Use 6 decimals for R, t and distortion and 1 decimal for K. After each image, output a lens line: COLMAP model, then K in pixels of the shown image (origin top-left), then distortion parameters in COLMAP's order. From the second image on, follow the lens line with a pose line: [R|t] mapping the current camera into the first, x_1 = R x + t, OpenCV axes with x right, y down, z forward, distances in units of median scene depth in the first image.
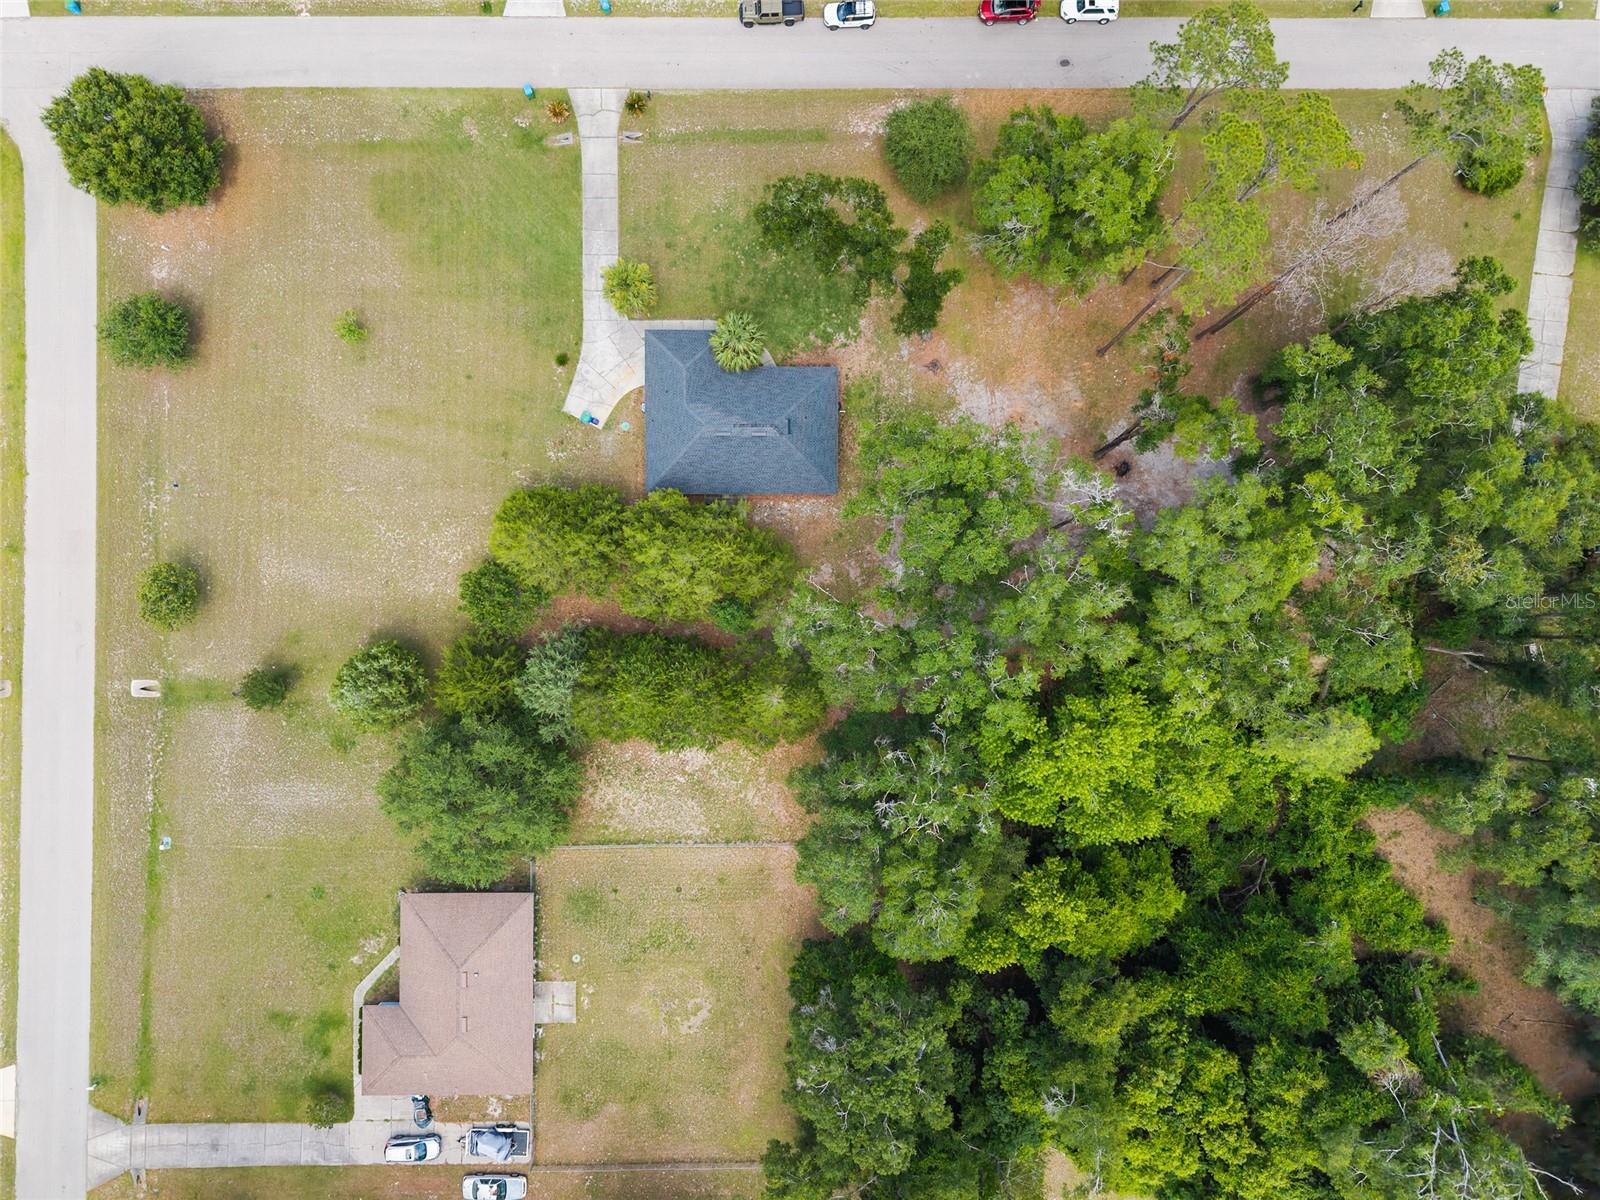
lens RADIAL K [[1080.8, 0, 804.0], [0, 1080.8, 597.5], [0, 0, 1]] dist [0.002908, -0.001024]
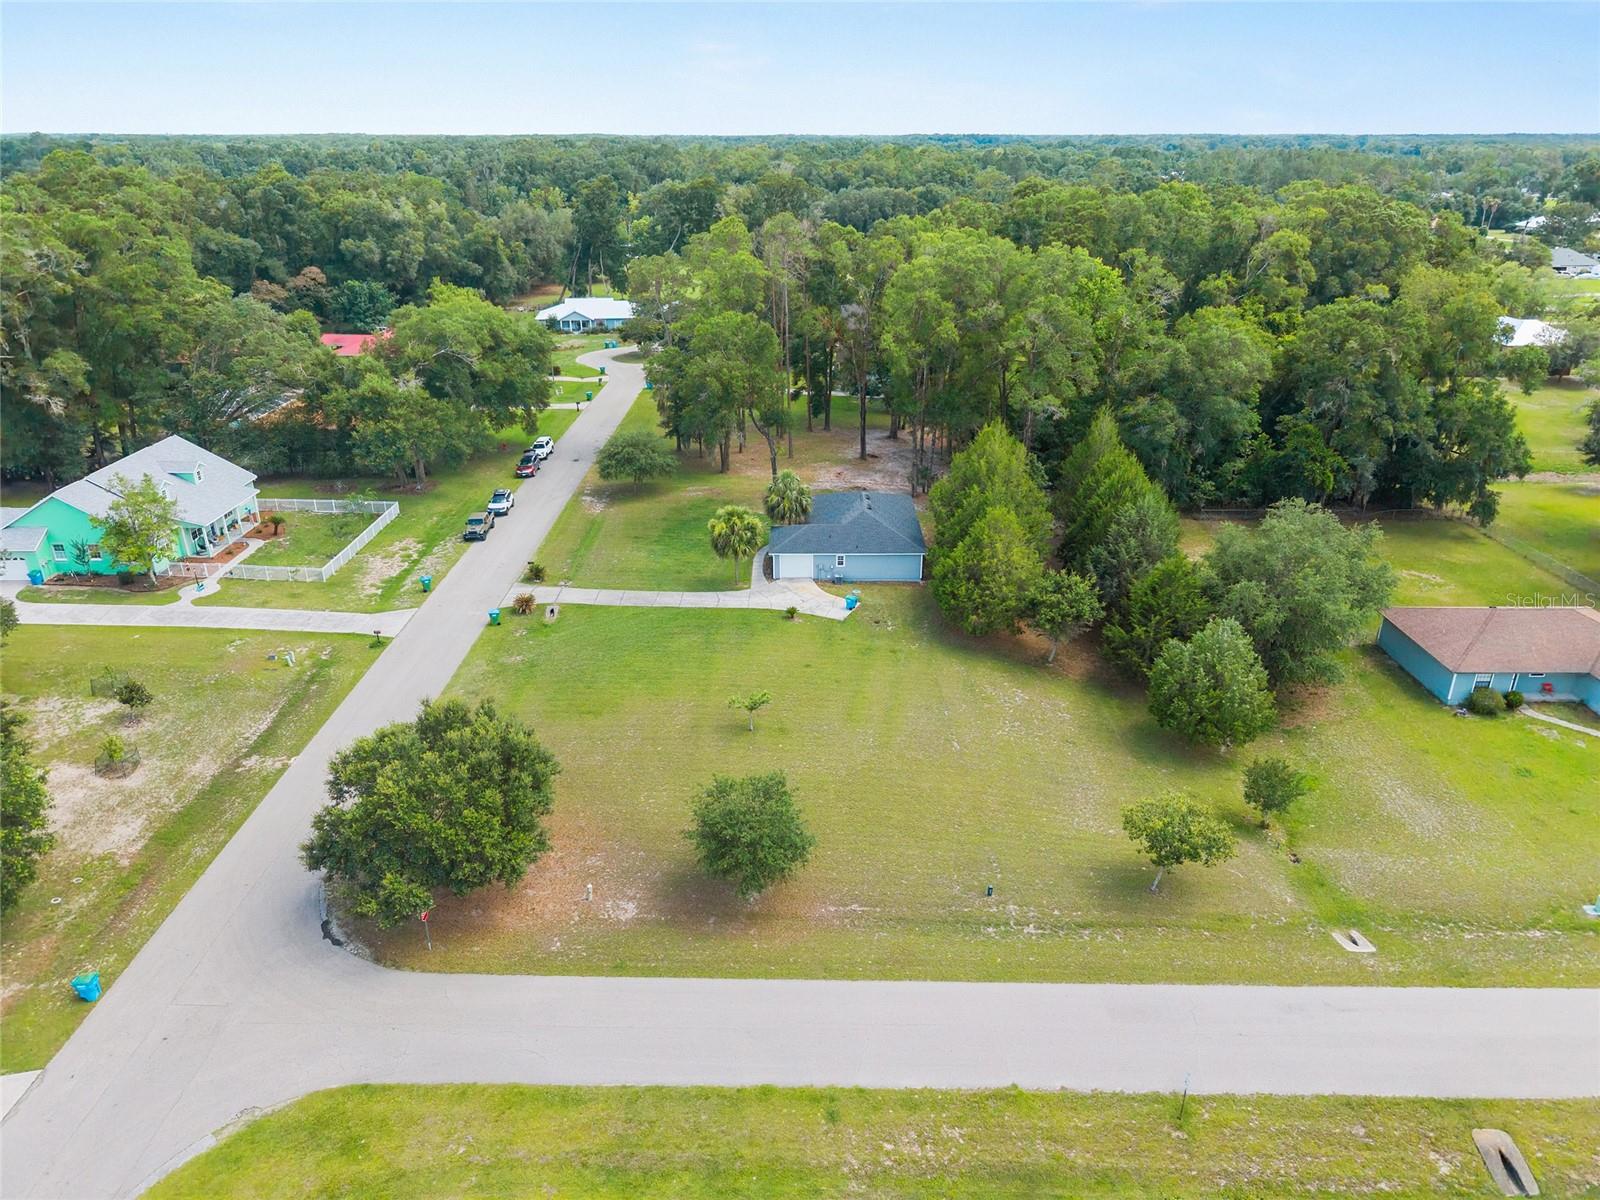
lens RADIAL K [[1080.8, 0, 804.0], [0, 1080.8, 597.5], [0, 0, 1]] dist [0.002908, -0.001024]
pose [[0.003853, -0.399077, 0.916909, -1.089308], [0.999705, 0.023544, 0.006046, -0.218789], [-0.024001, 0.916615, 0.399050, 0.630796]]
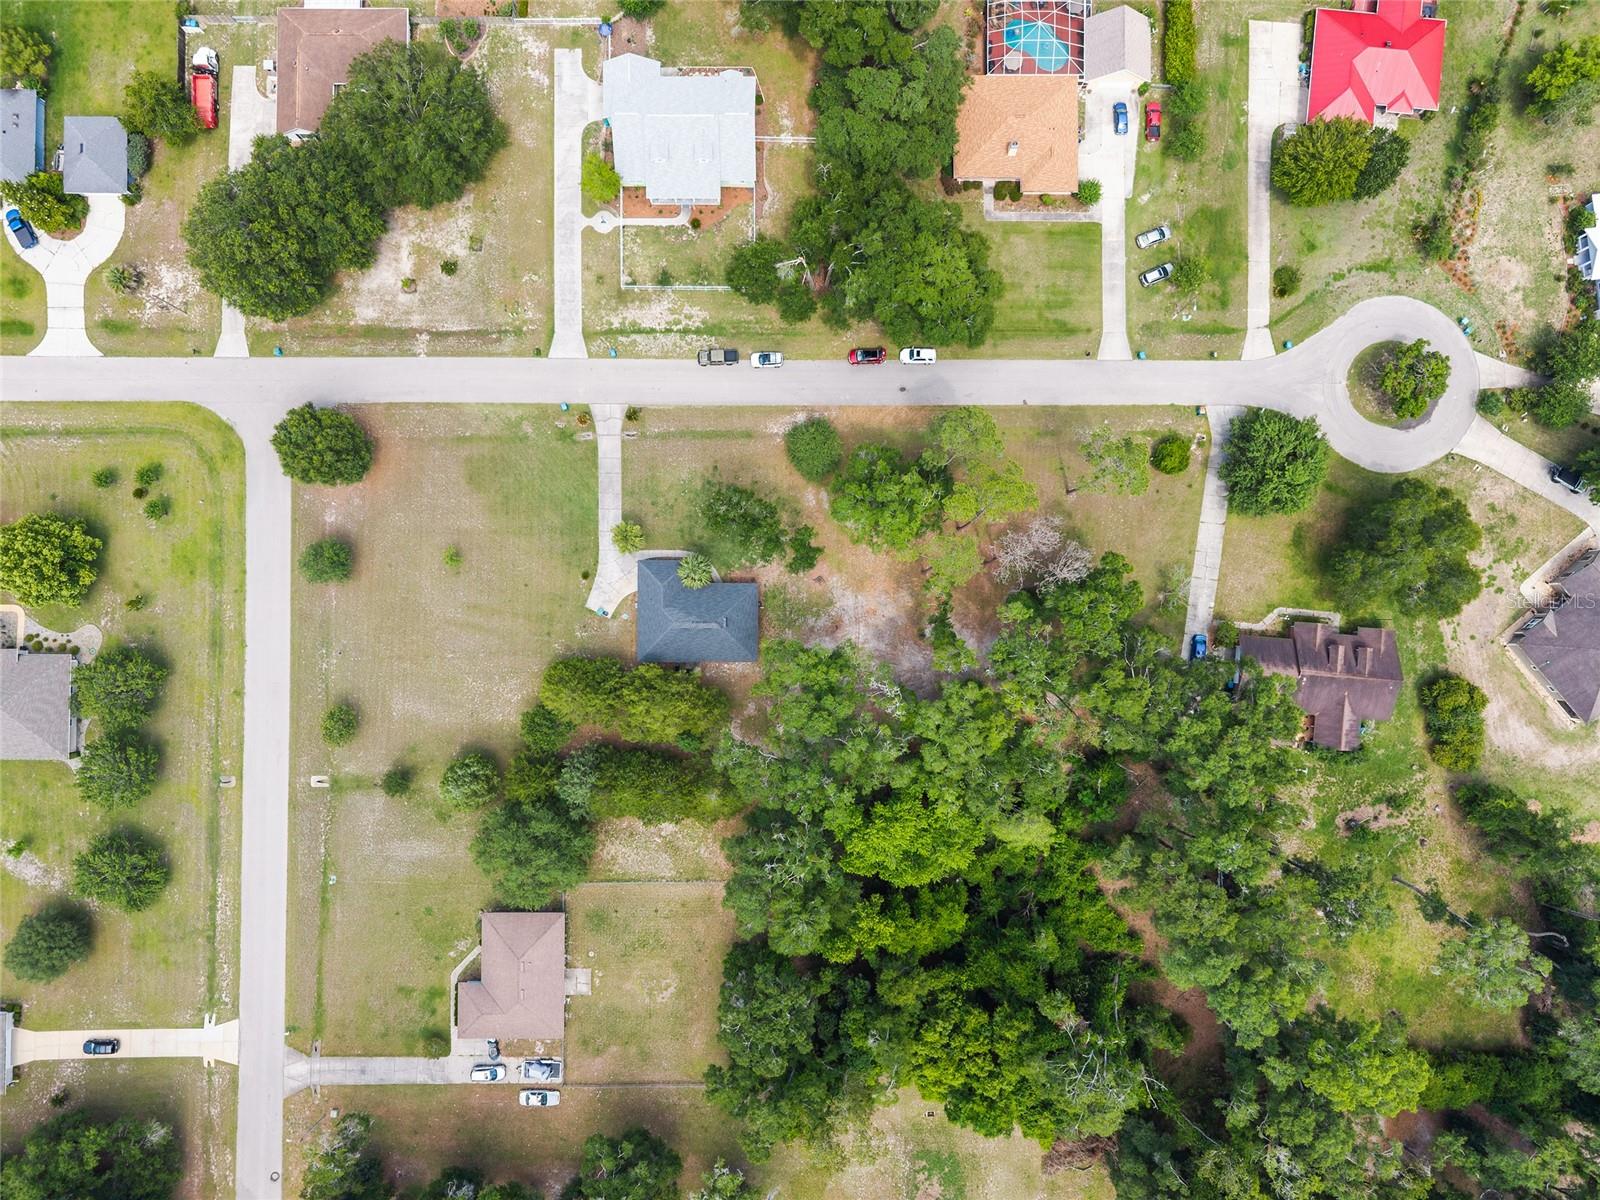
lens RADIAL K [[1080.8, 0, 804.0], [0, 1080.8, 597.5], [0, 0, 1]] dist [0.002908, -0.001024]
pose [[0.999990, 0.004266, -0.001557, 0.102575], [-0.004273, 0.999981, -0.004469, -0.185487], [0.001538, 0.004475, 0.999989, -0.595026]]
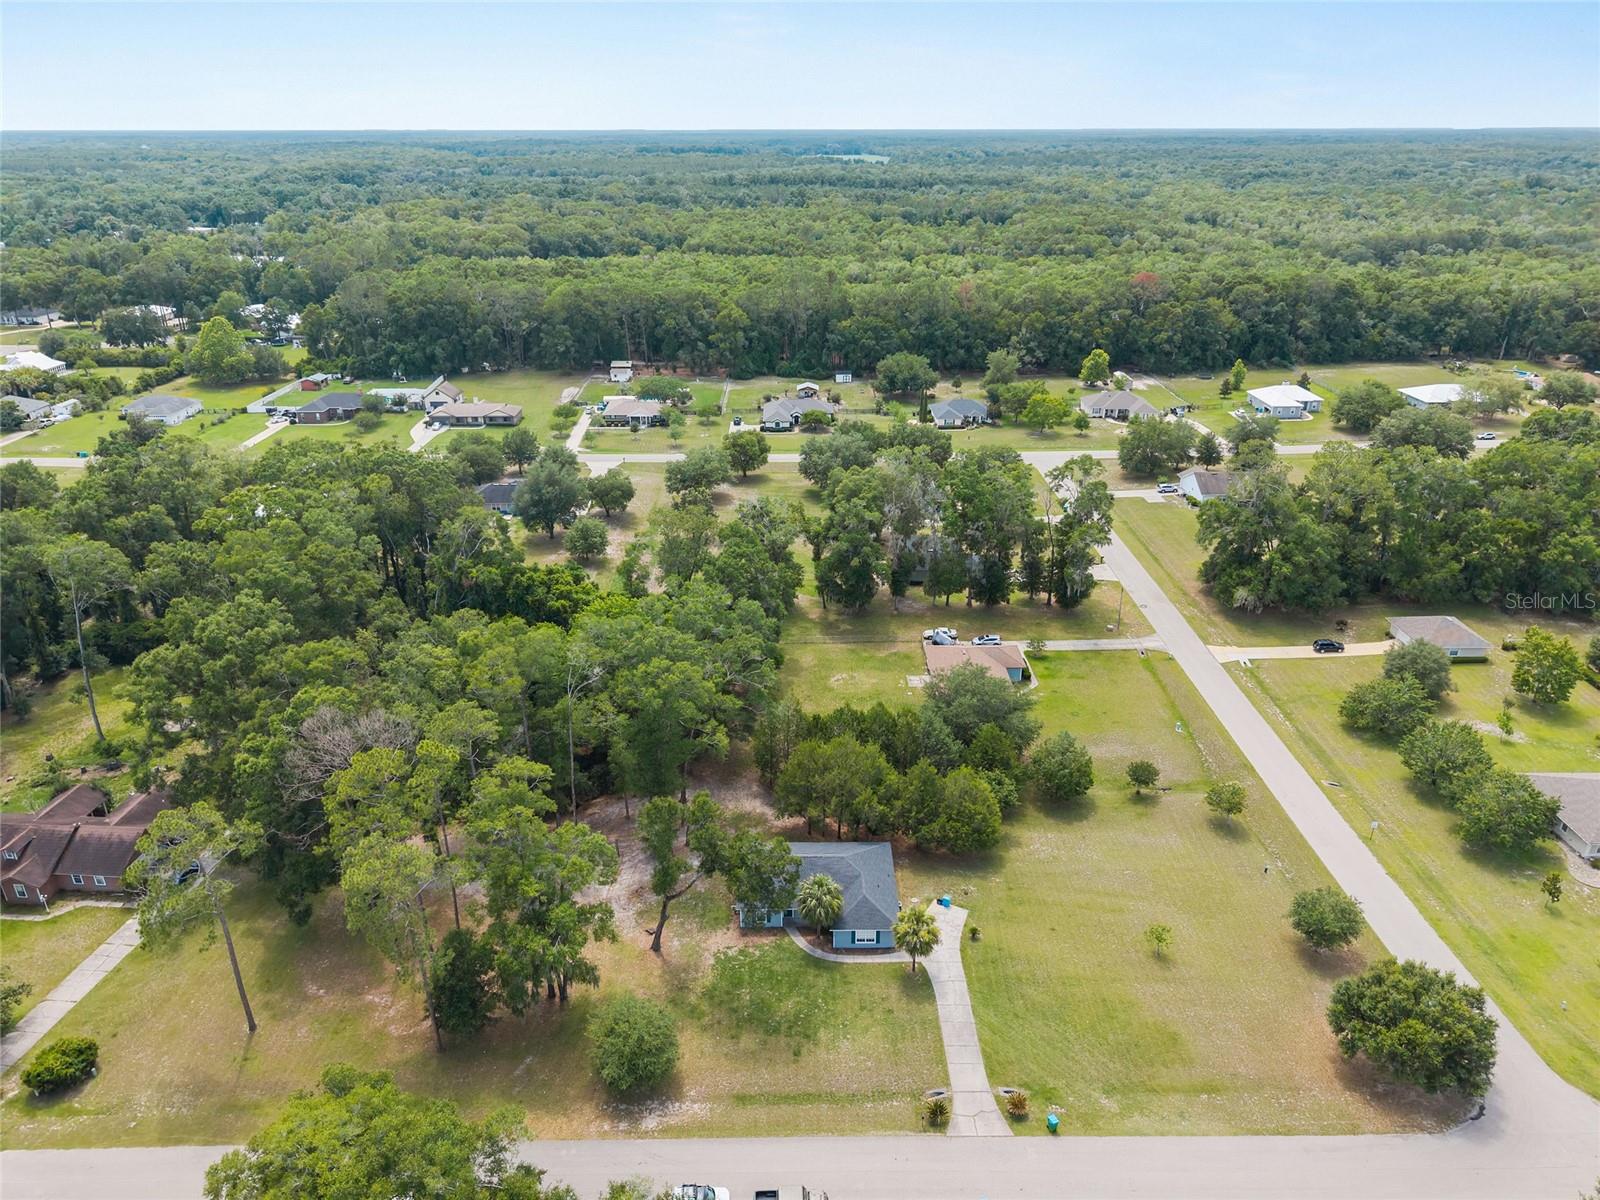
lens RADIAL K [[1096.9, 0, 803.6], [0, 1096.9, 553.5], [0, 0, 1]] dist [0.006721, 0.000039]
pose [[-0.999972, -0.001778, -0.007200, -0.033041], [-0.006155, -0.342683, 0.939431, -1.205475], [-0.004138, 0.939449, 0.342663, 0.221516]]
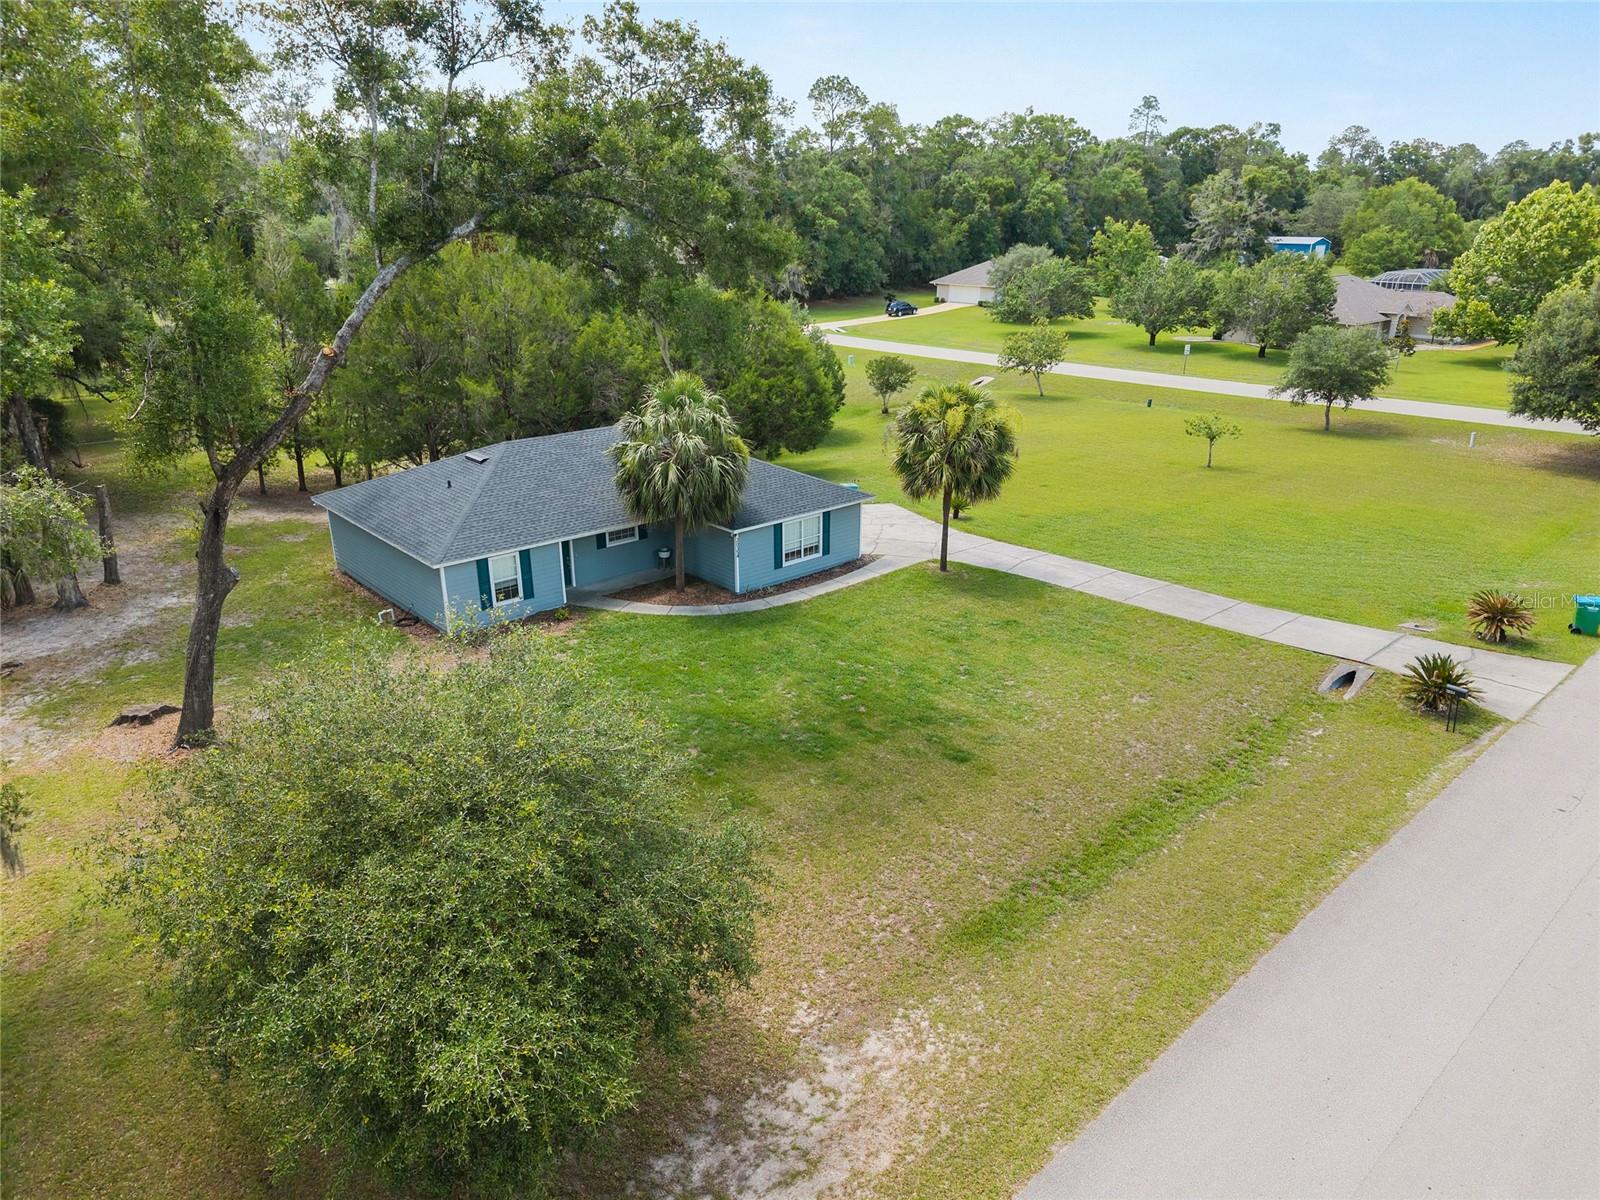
lens RADIAL K [[1055.4, 0, 808.0], [0, 1055.4, 617.9], [0, 0, 1]] dist [0.052150, -0.001339]
pose [[-0.744226, 0.238042, -0.624071, 0.165469], [-0.667883, -0.254297, 0.699475, -0.553053], [0.007805, 0.937374, 0.348238, 0.888635]]
